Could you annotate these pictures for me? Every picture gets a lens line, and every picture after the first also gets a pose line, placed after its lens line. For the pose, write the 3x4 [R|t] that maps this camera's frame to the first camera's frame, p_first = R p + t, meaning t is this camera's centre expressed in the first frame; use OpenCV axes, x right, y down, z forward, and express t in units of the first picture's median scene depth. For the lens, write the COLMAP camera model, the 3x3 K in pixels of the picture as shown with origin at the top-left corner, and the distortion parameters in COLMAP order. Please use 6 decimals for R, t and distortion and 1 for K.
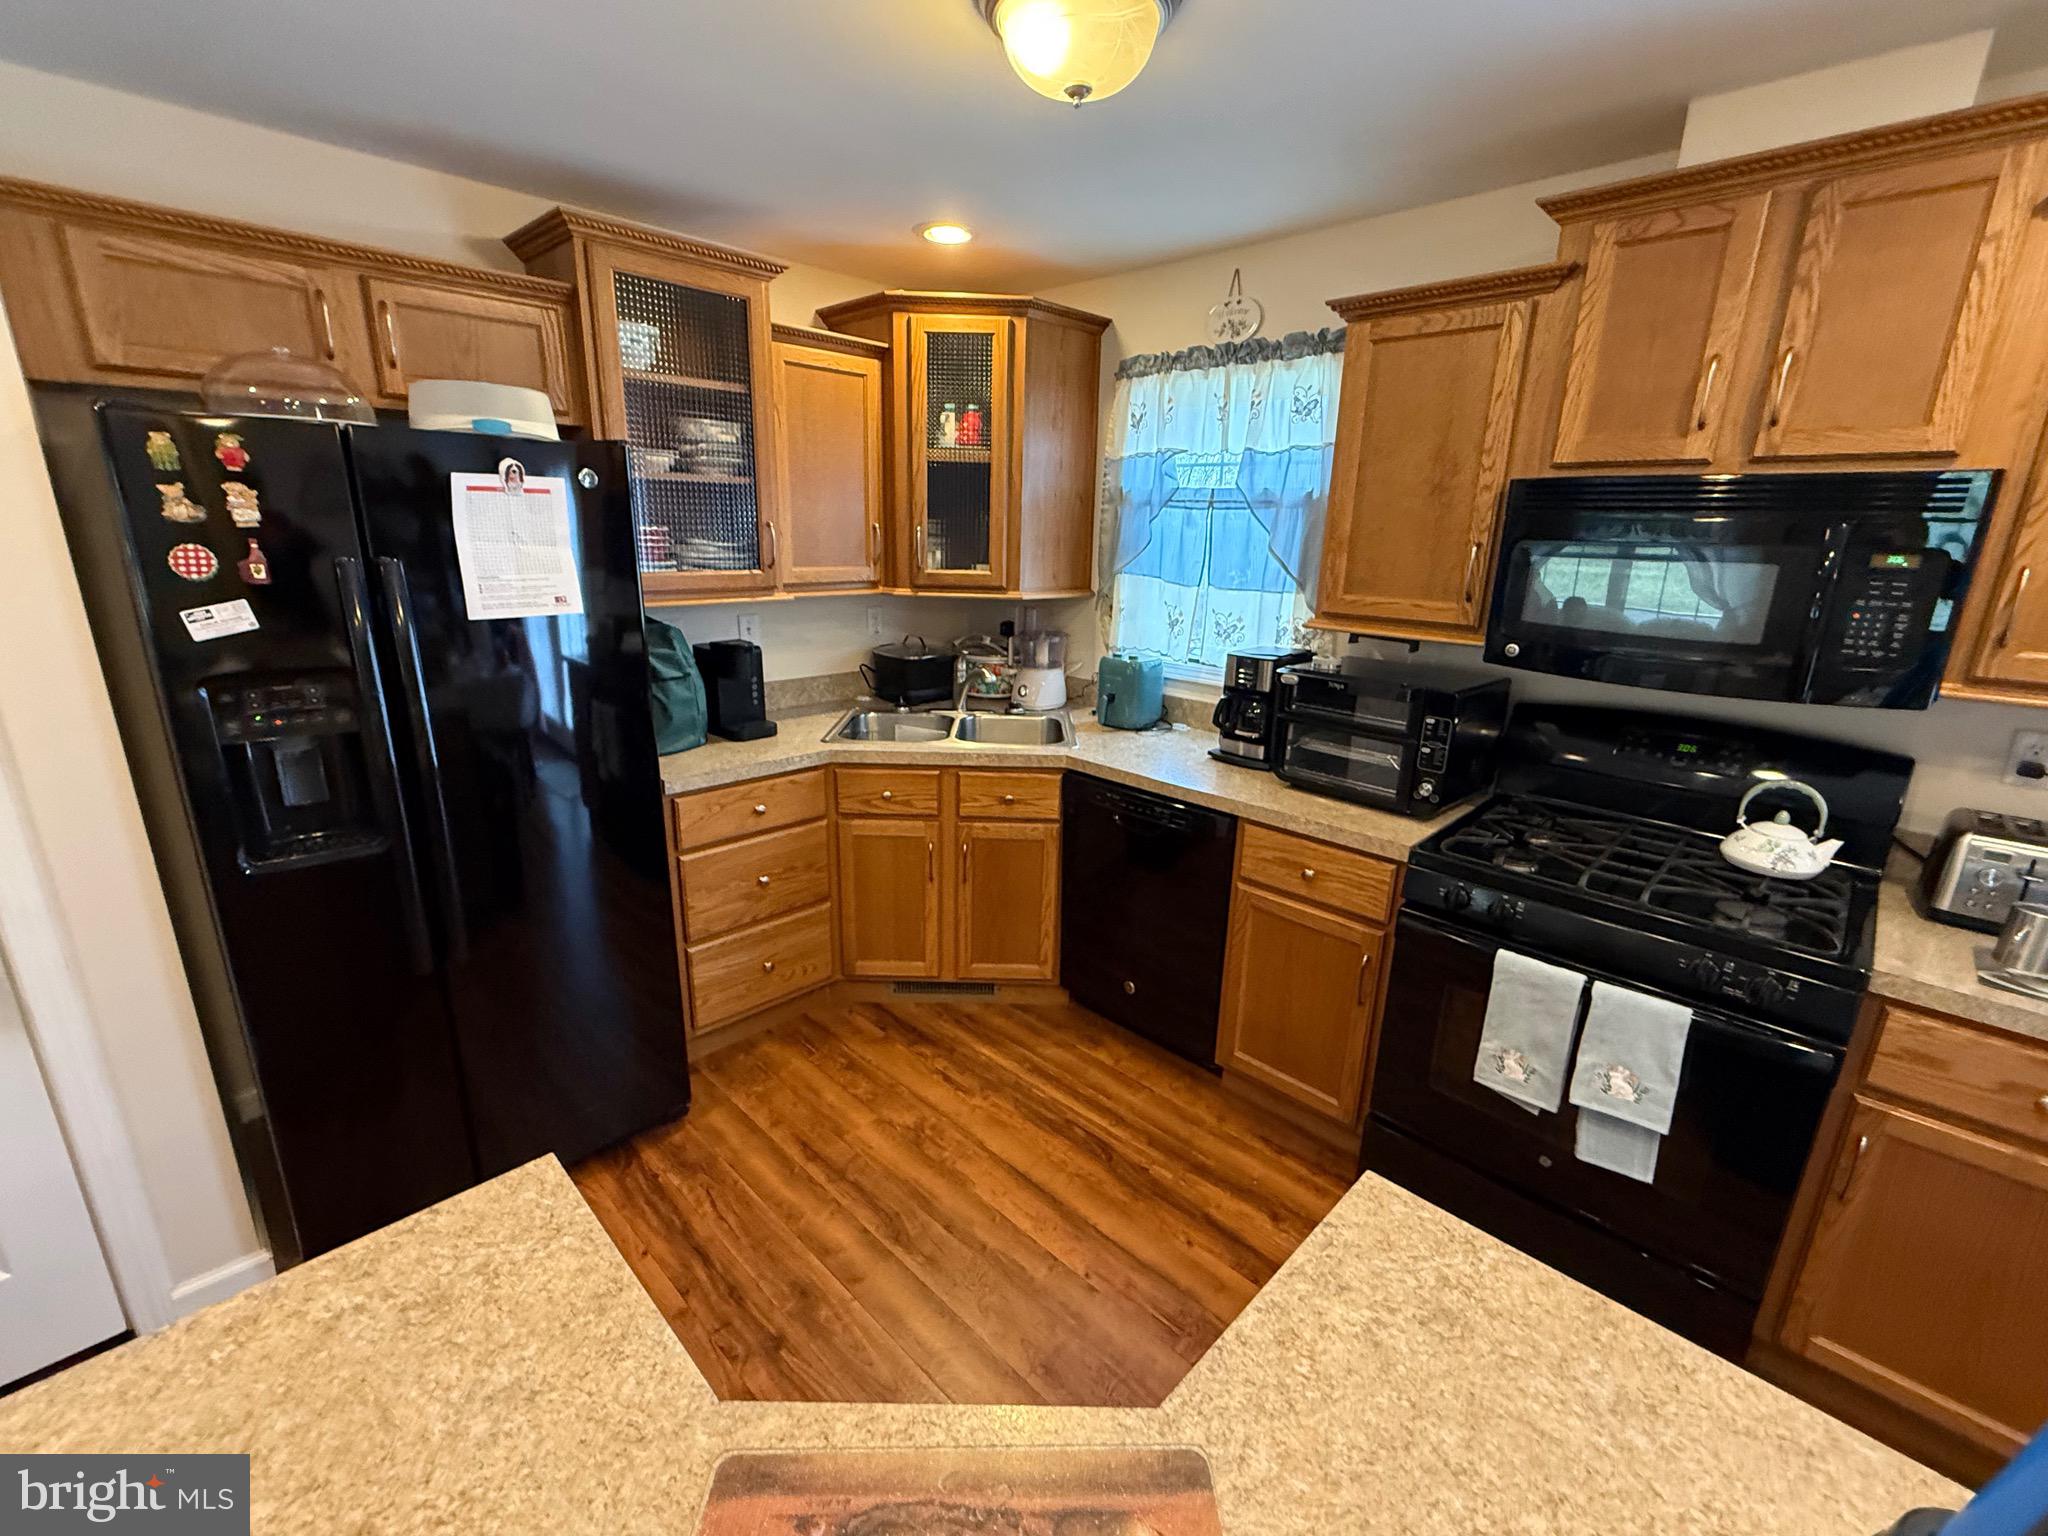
lens RADIAL K [[868.8, 0, 1022.0], [0, 868.8, 770.8], [0, 0, 1]] dist [0.000973, -0.000682]
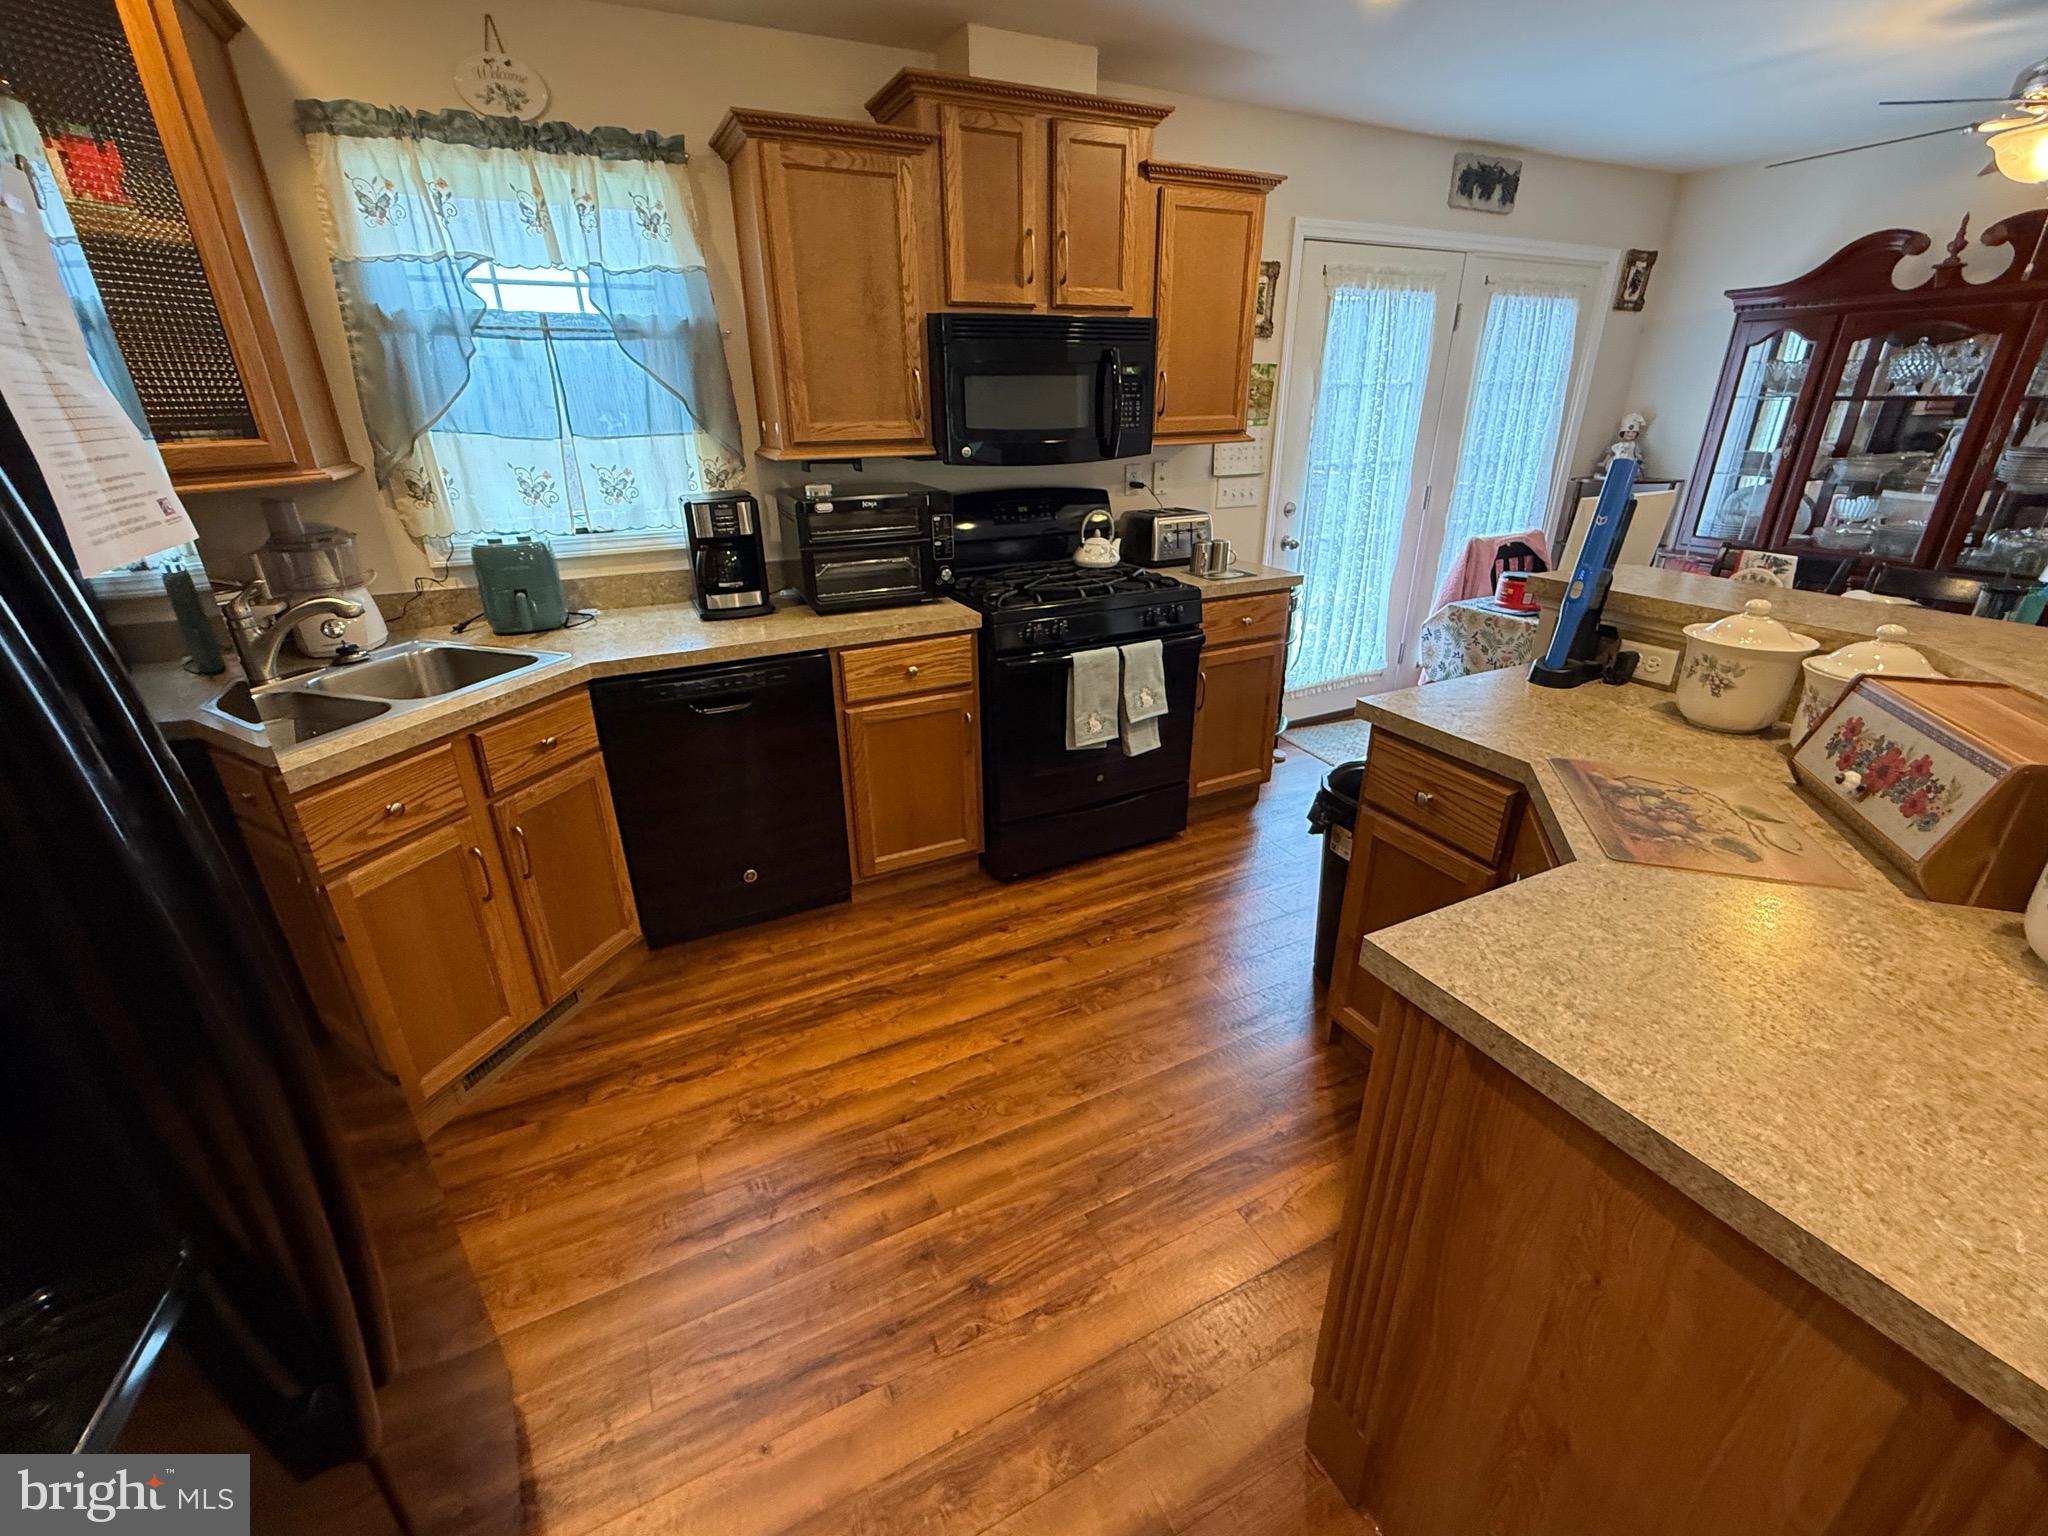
lens RADIAL K [[868.8, 0, 1029.1], [0, 868.8, 770.3], [0, 0, 1]] dist [0.000973, -0.000682]
pose [[0.317801, -0.400141, 0.859587, -0.641083], [0.280157, 0.905736, 0.318046, -0.081873], [-0.905822, 0.139744, 0.399946, 0.393746]]
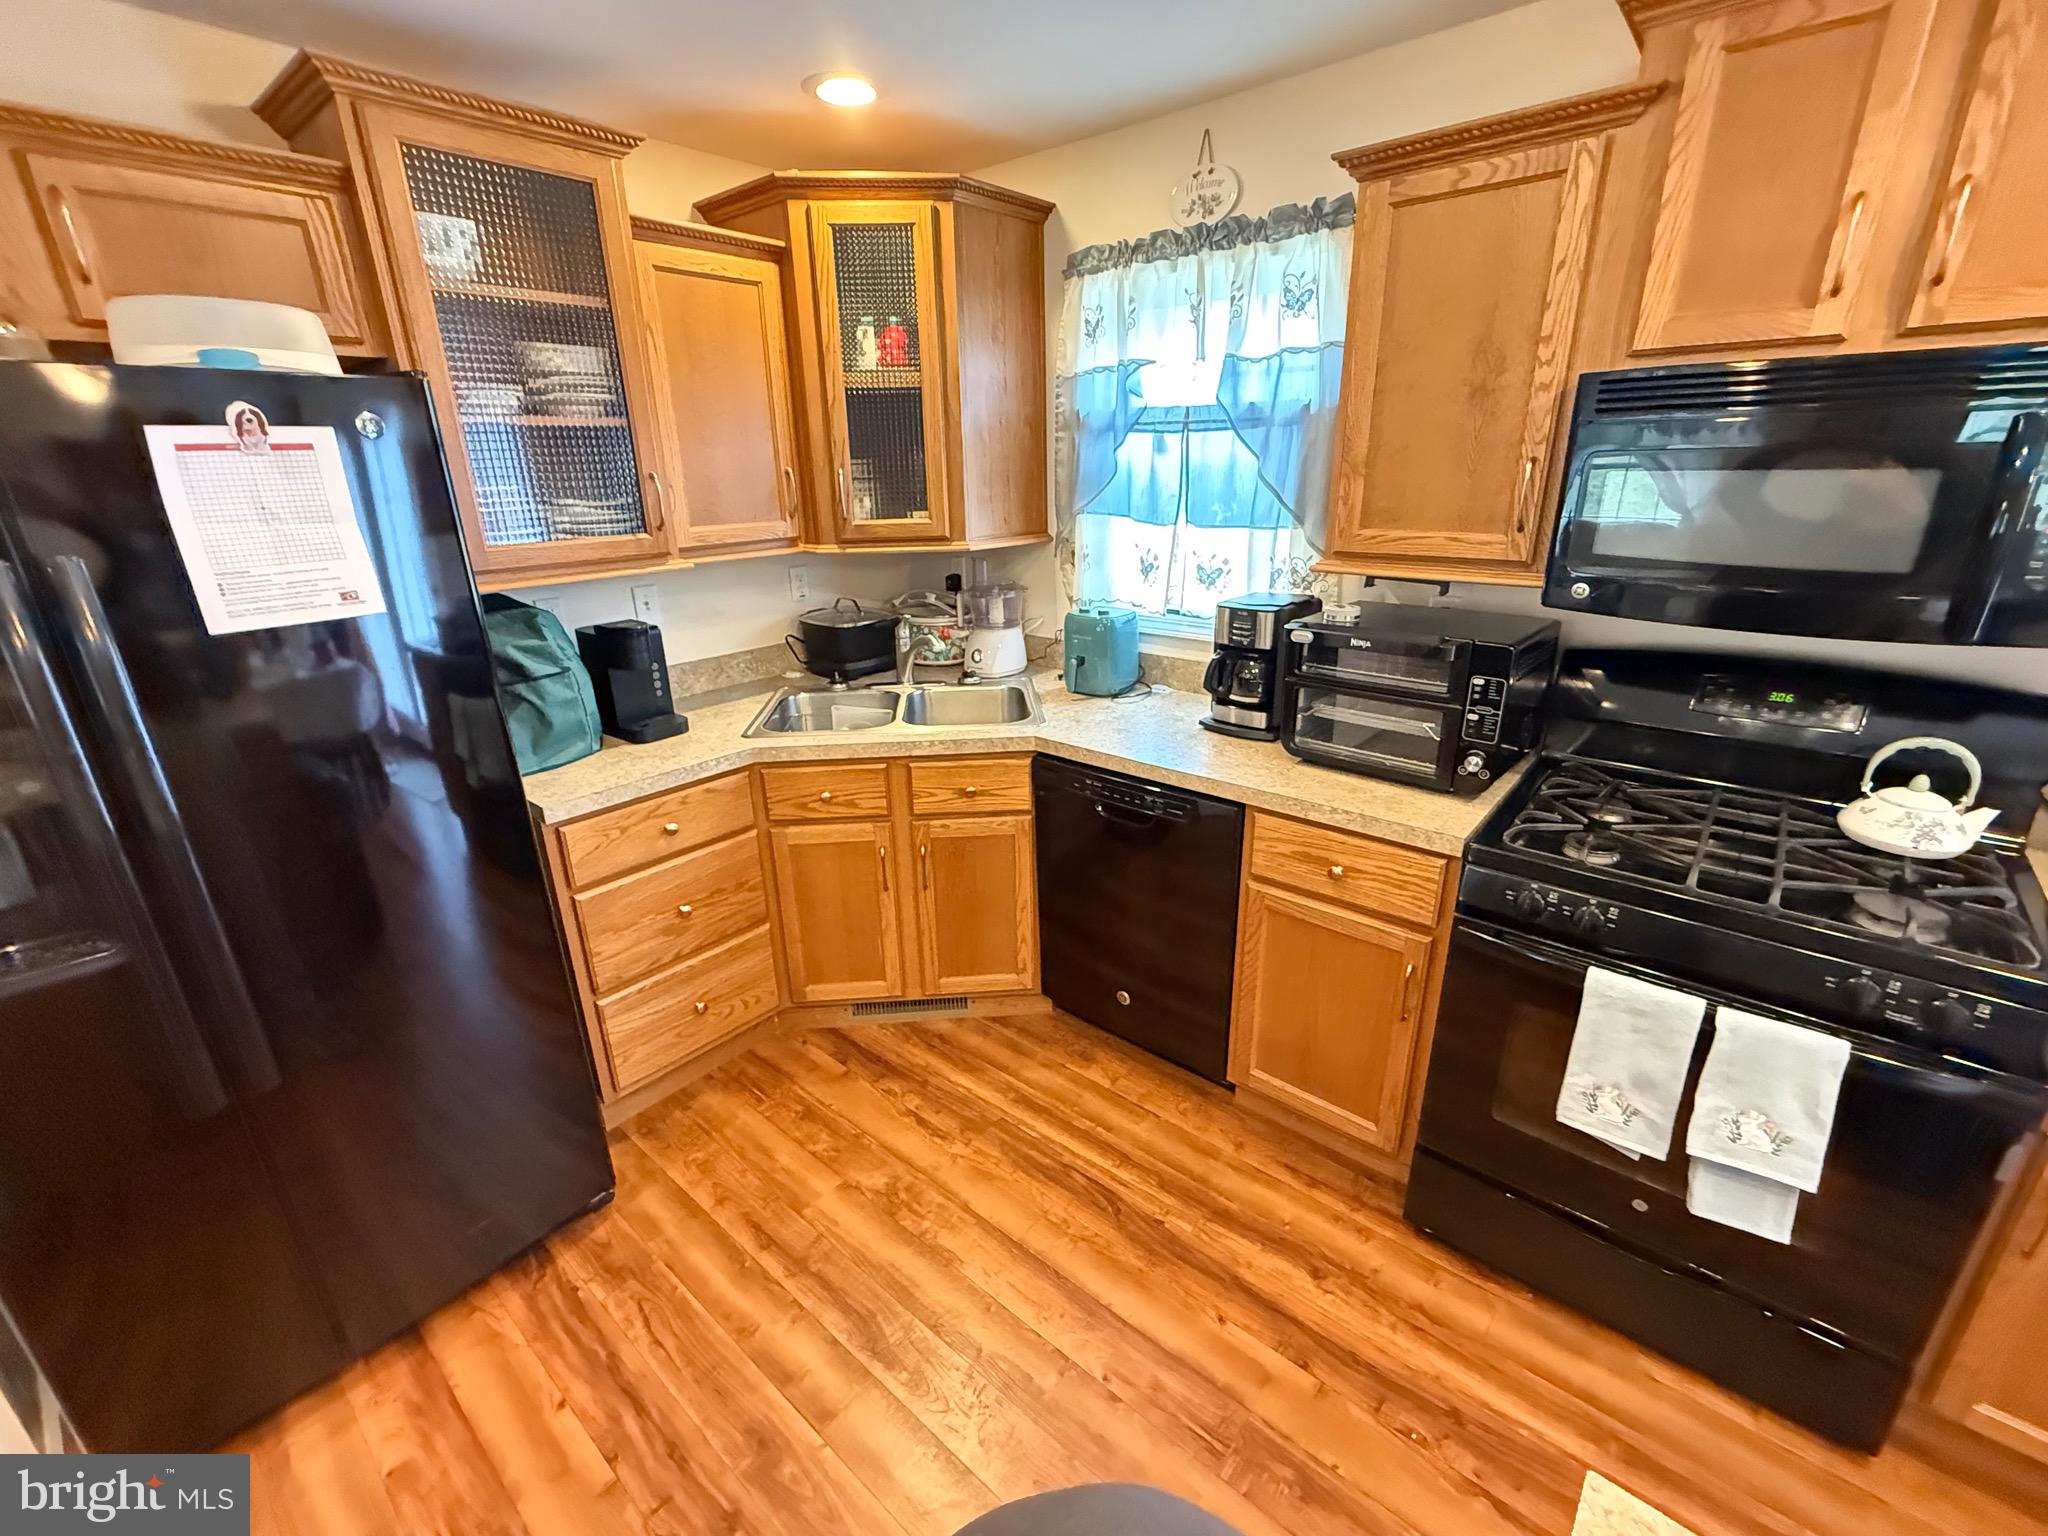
lens RADIAL K [[868.8, 0, 1023.1], [0, 868.8, 769.5], [0, 0, 1]] dist [0.000973, -0.000682]
pose [[0.996550, -0.065848, 0.050526, -0.006589], [0.062221, 0.995585, 0.070286, -0.054043], [-0.054931, -0.066900, 0.996246, 0.180990]]
